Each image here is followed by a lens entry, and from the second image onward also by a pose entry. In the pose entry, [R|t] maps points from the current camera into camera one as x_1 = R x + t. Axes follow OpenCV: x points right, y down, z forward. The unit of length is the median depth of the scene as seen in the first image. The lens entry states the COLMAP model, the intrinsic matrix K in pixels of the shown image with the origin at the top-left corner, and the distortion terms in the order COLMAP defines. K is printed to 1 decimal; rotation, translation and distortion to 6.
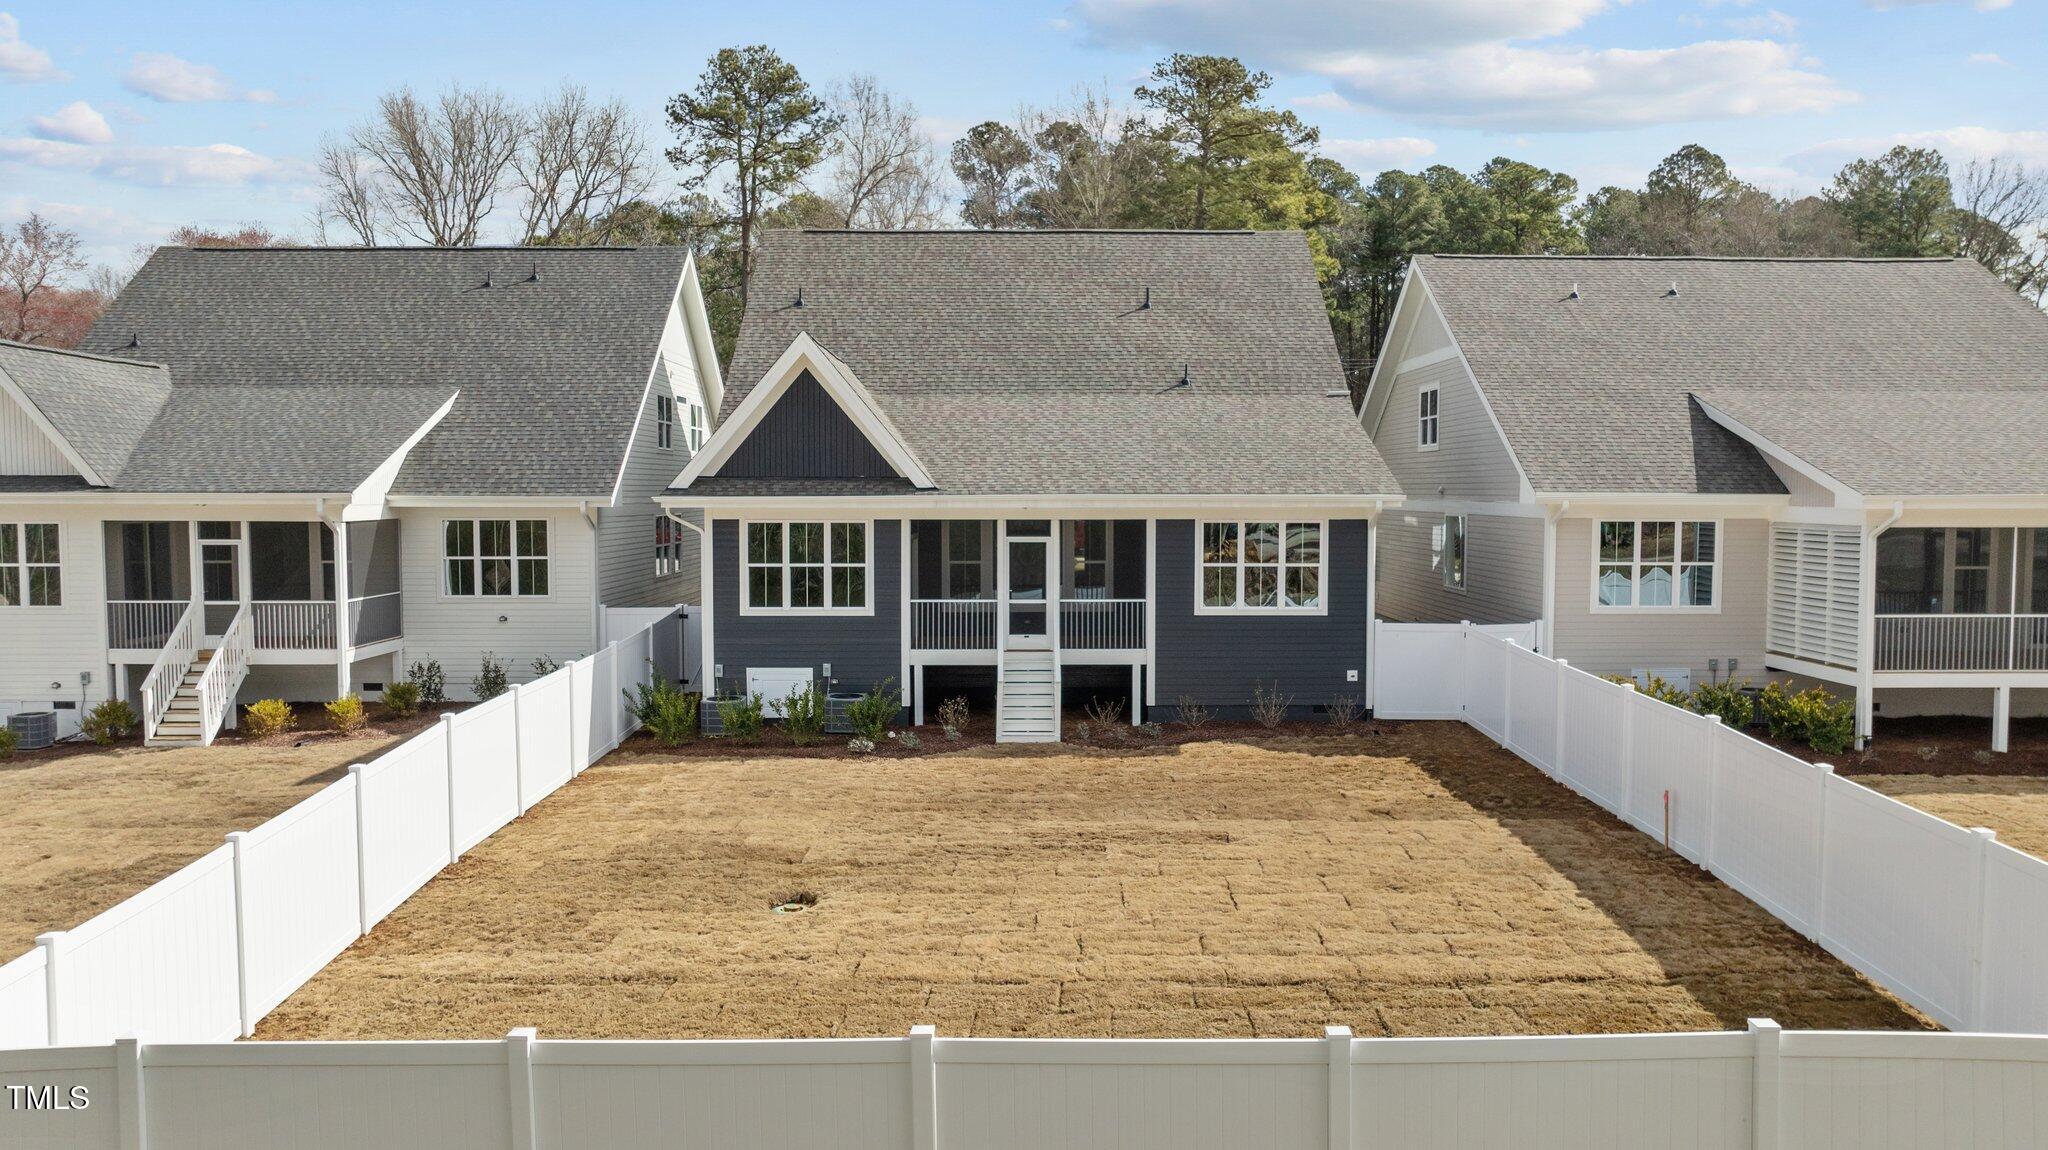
lens RADIAL K [[1442.3, 0, 1033.9], [0, 1442.3, 576.6], [0, 0, 1]] dist [-0.012921, -0.005302]
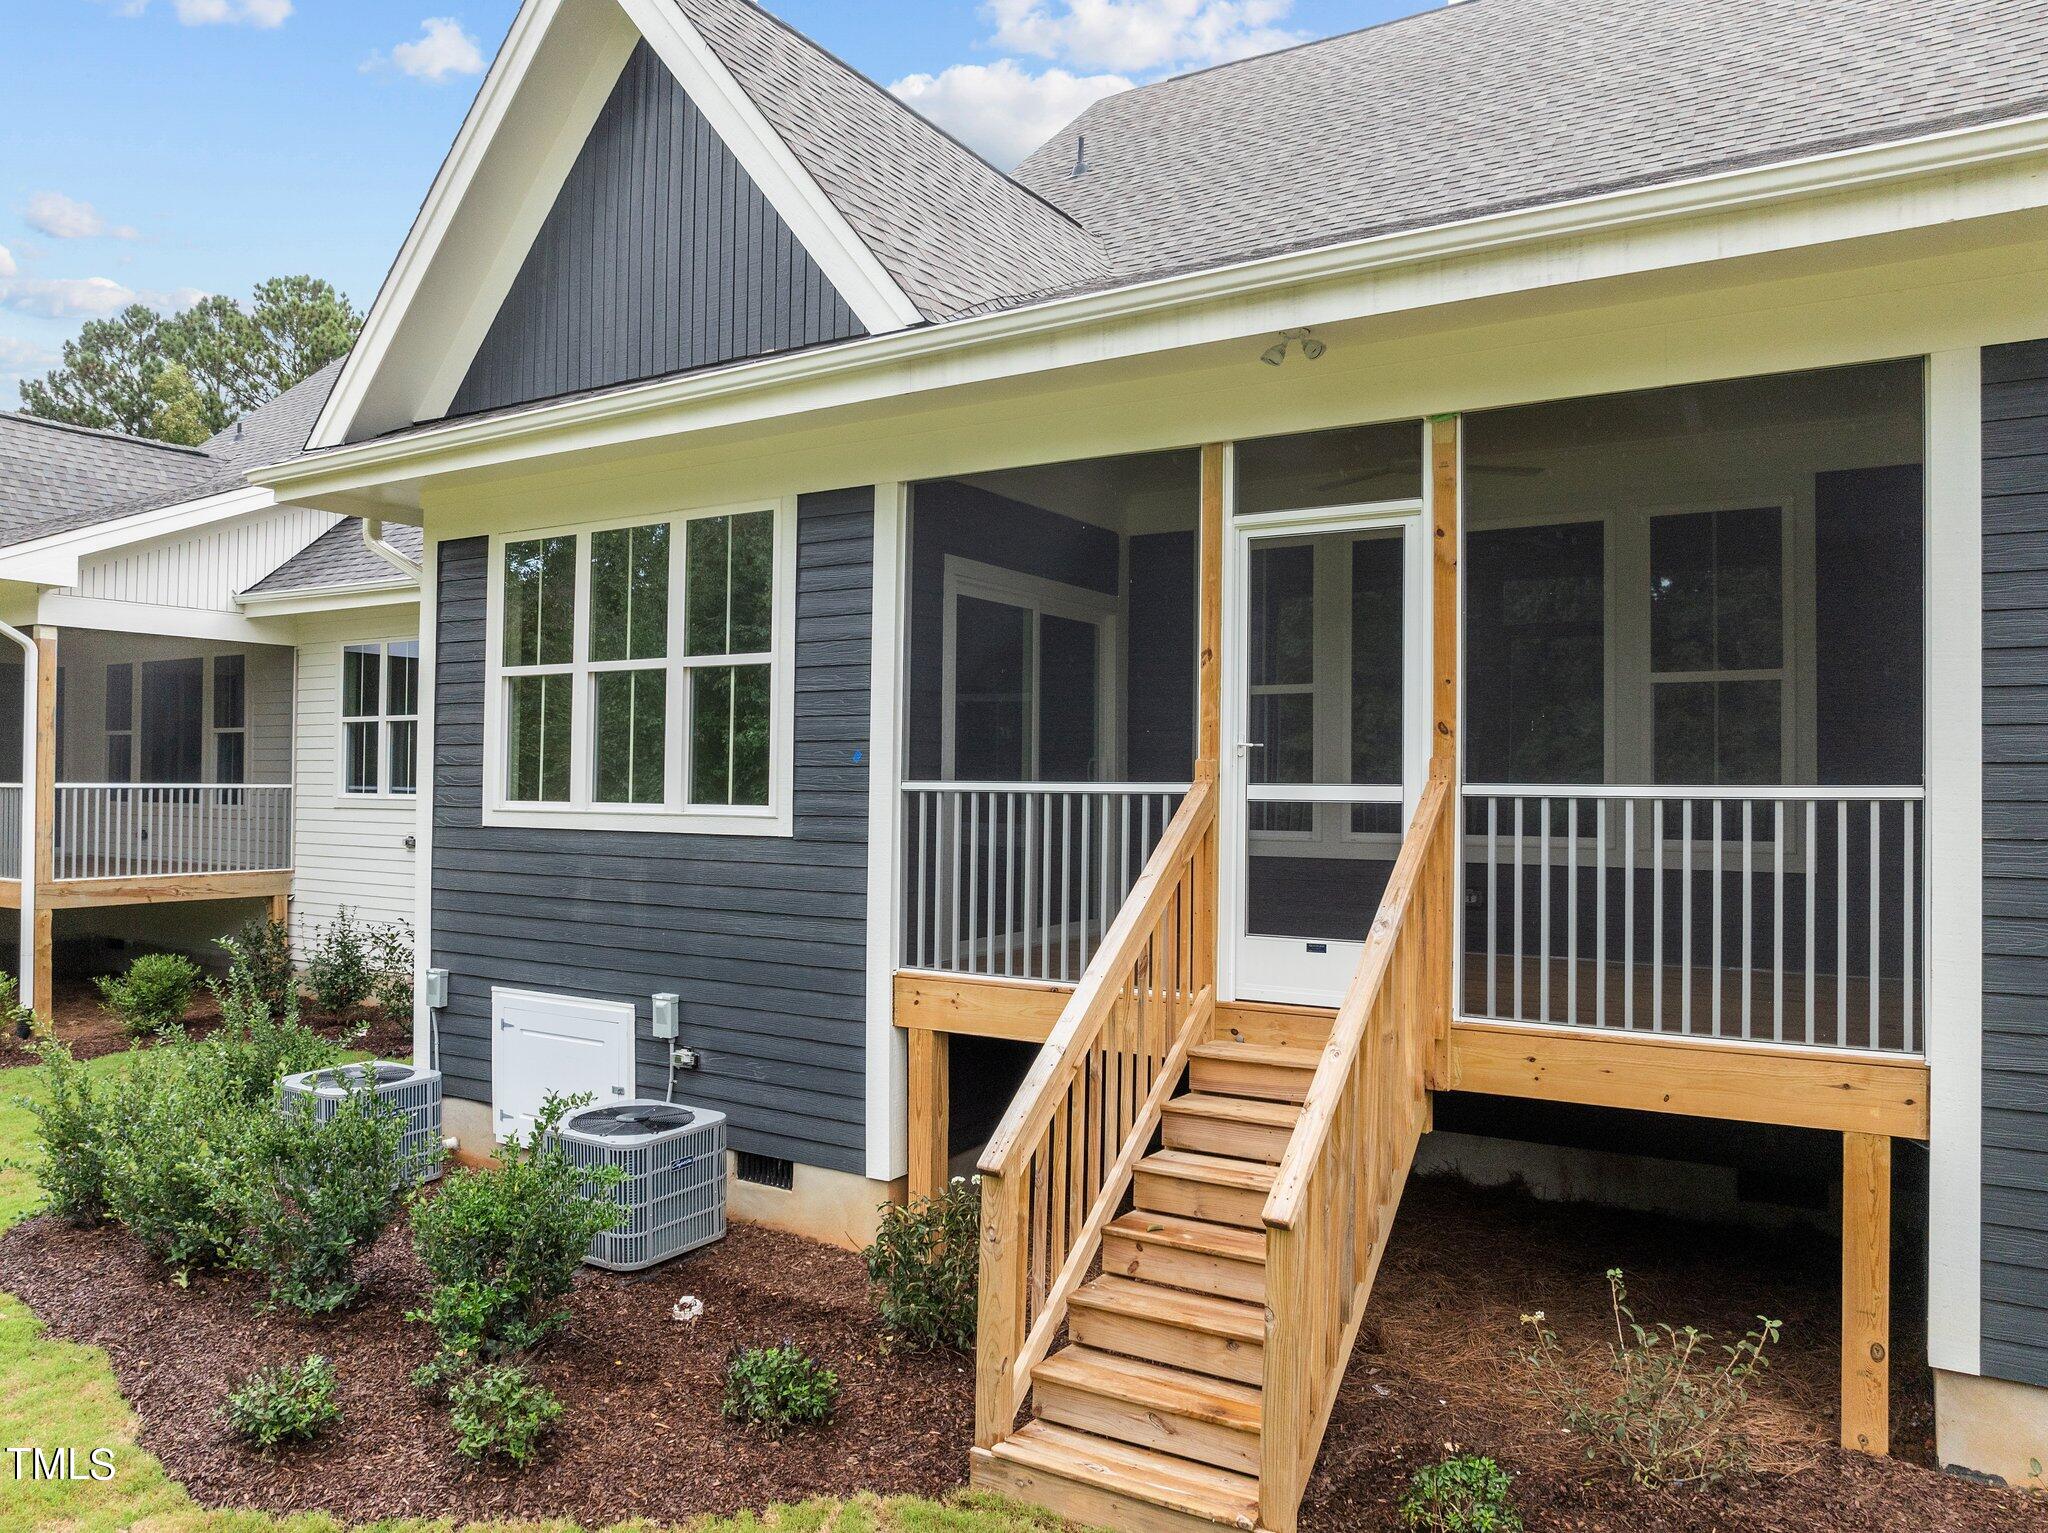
lens RADIAL K [[1447.2, 0, 1024.0], [0, 1447.2, 766.5], [0, 0, 1]] dist [-0.052133, -0.001132]
pose [[0.843054, -0.001036, -0.537828, 0.077946], [-0.042116, 0.996800, -0.067937, 0.030724], [0.536178, 0.079926, 0.840313, 0.786209]]
